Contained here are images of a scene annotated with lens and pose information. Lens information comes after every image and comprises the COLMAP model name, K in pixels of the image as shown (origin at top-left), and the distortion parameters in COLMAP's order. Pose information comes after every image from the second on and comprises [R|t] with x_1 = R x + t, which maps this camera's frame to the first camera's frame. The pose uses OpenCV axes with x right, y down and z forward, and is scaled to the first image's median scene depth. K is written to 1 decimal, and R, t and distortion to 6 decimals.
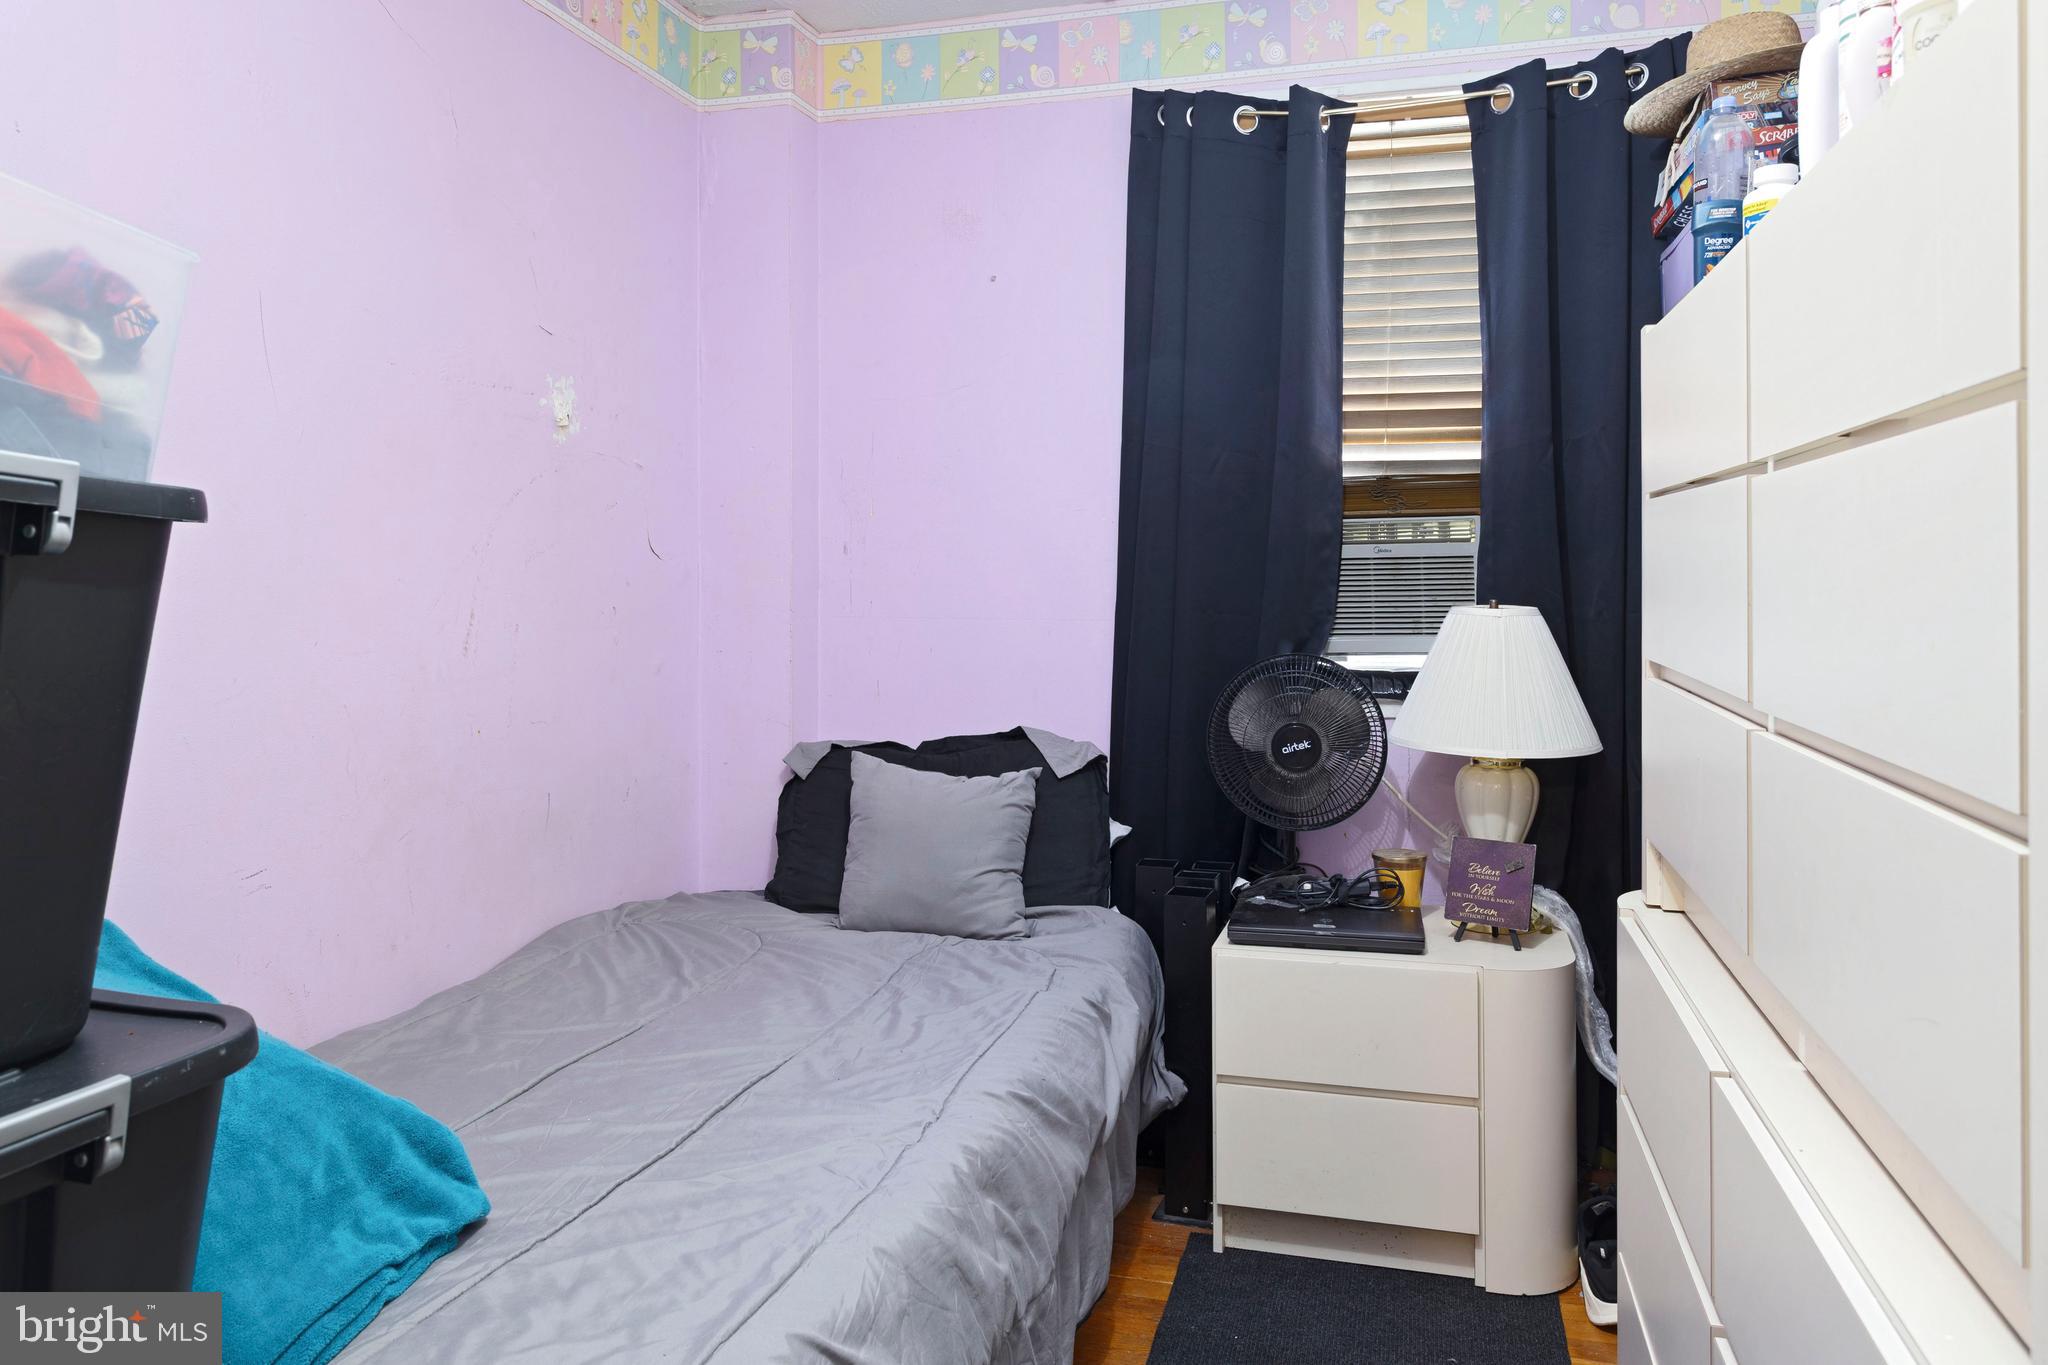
lens RADIAL K [[1493.4, 0, 1021.3], [0, 1493.4, 673.8], [0, 0, 1]] dist [0.004272, 0.005500]
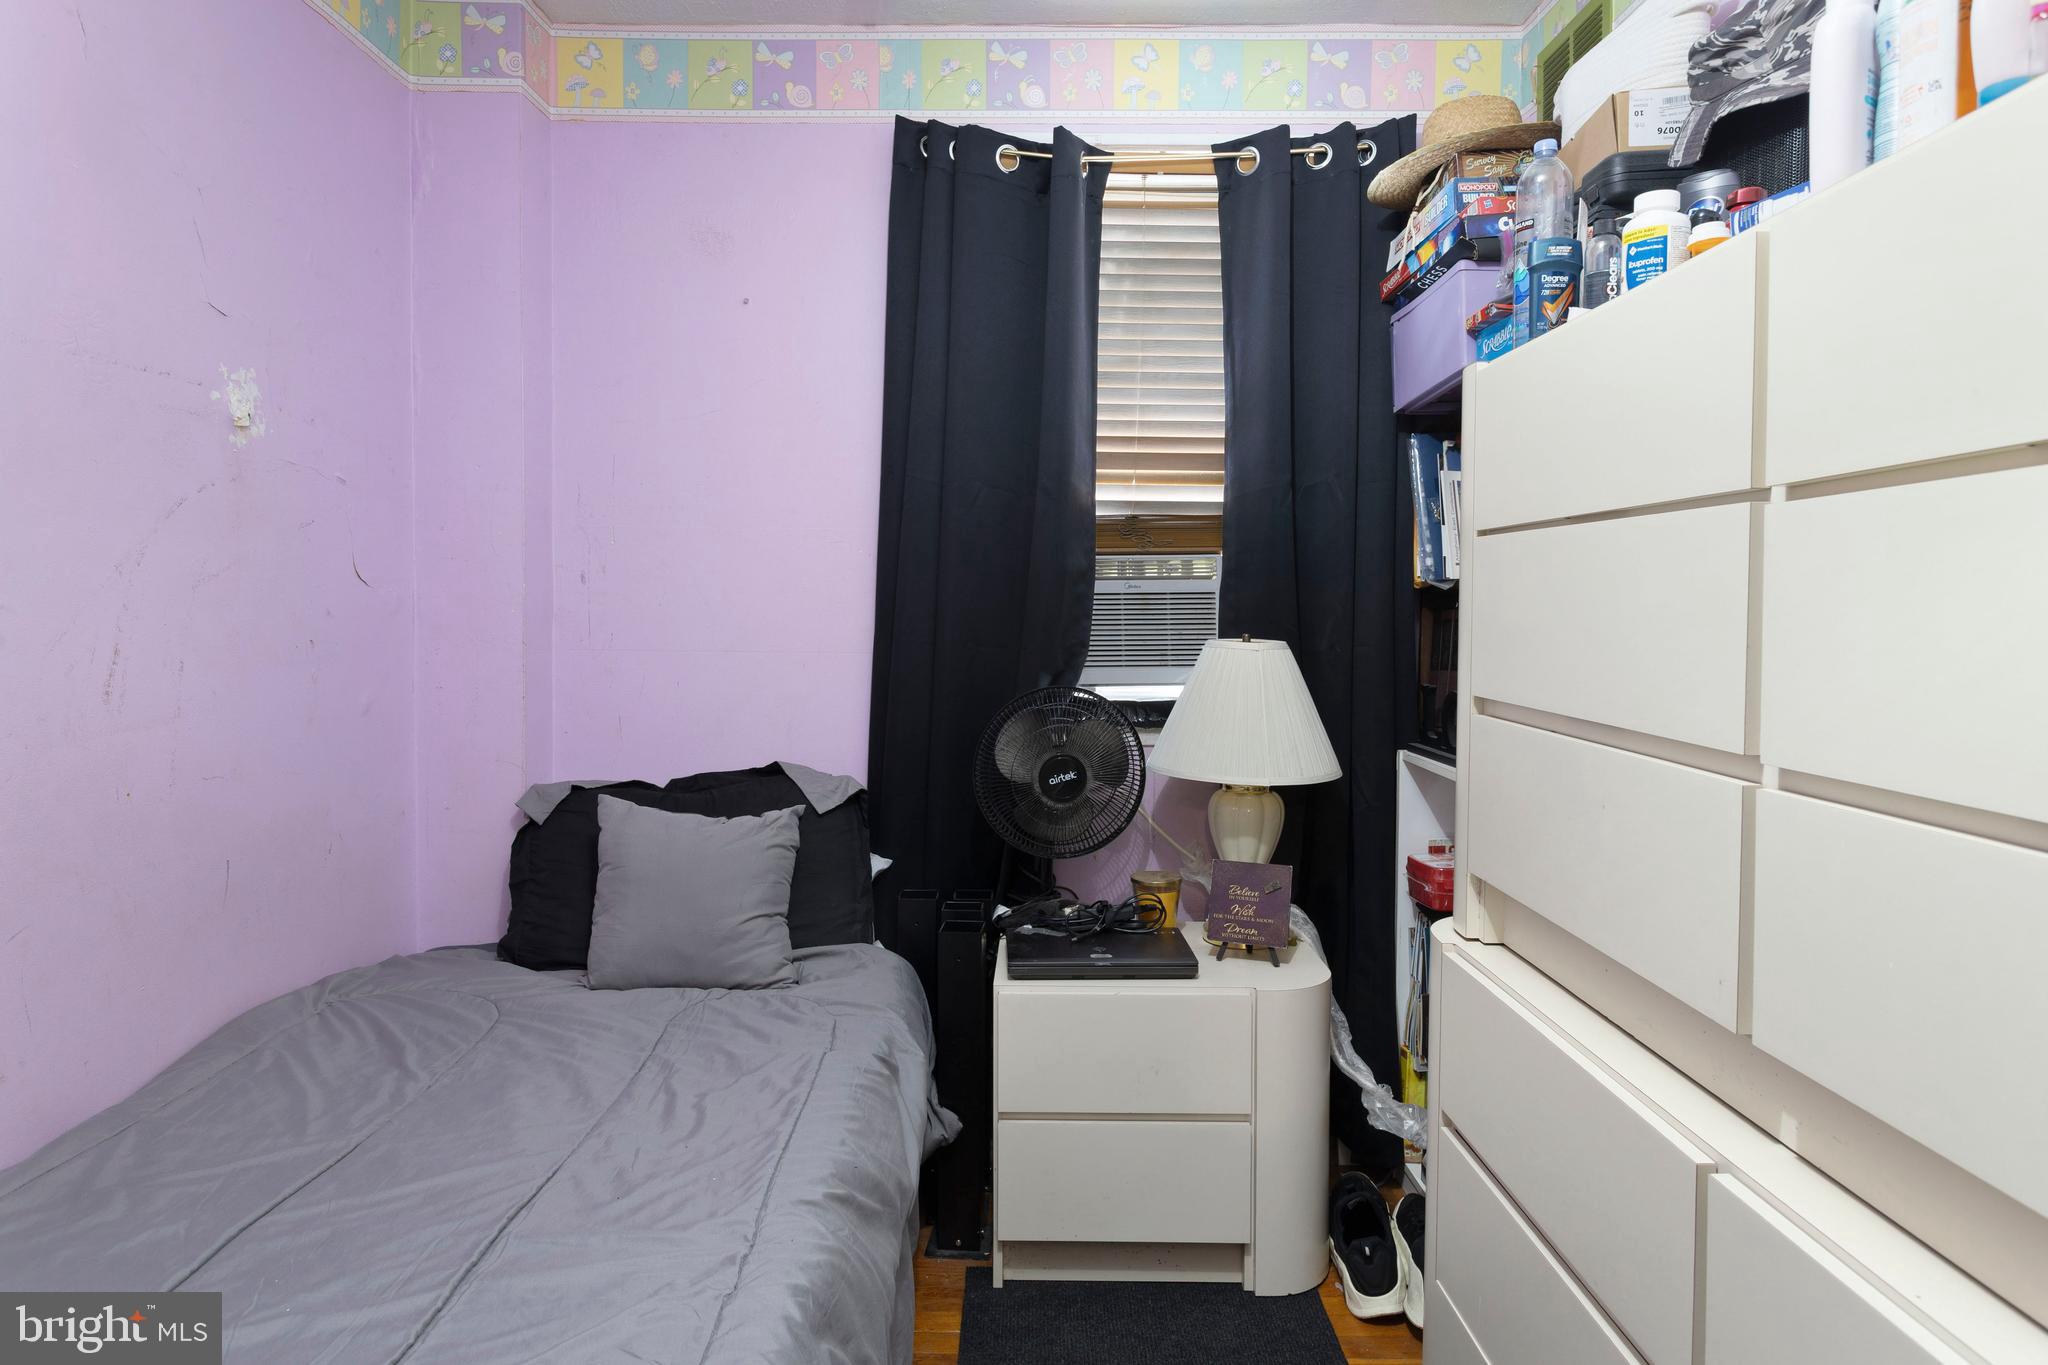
lens RADIAL K [[1218.9, 0, 1030.0], [0, 1218.9, 687.6], [0, 0, 1]] dist [-0.003675, 0.006013]
pose [[0.962722, -0.009821, 0.270314, -0.062740], [0.010097, 0.999949, 0.000368, -0.013342], [-0.270304, 0.002375, 0.962772, 0.207255]]
